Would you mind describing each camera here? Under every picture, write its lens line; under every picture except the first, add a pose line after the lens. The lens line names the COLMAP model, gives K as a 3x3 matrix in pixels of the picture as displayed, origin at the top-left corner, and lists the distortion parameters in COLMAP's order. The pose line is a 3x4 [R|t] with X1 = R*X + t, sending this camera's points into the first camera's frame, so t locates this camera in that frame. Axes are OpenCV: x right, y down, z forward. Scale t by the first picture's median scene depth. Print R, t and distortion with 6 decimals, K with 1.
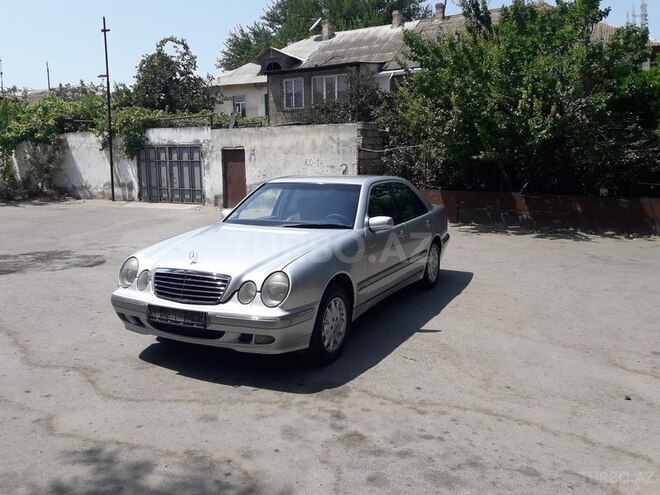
lens RADIAL K [[536.1, 0, 330.7], [0, 536.1, 246.2], [0, 0, 1]] dist [0.018427, -0.023930]
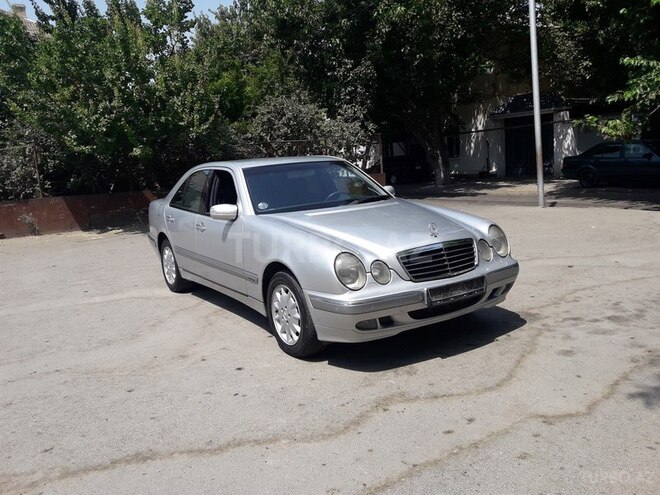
lens RADIAL K [[536.1, 0, 330.4], [0, 536.1, 248.5], [0, 0, 1]] dist [0.018427, -0.023930]
pose [[0.495438, -0.170556, 0.851735, -1.283341], [0.186694, 0.978527, 0.087349, -0.066522], [-0.848344, 0.115738, 0.516641, 0.775992]]
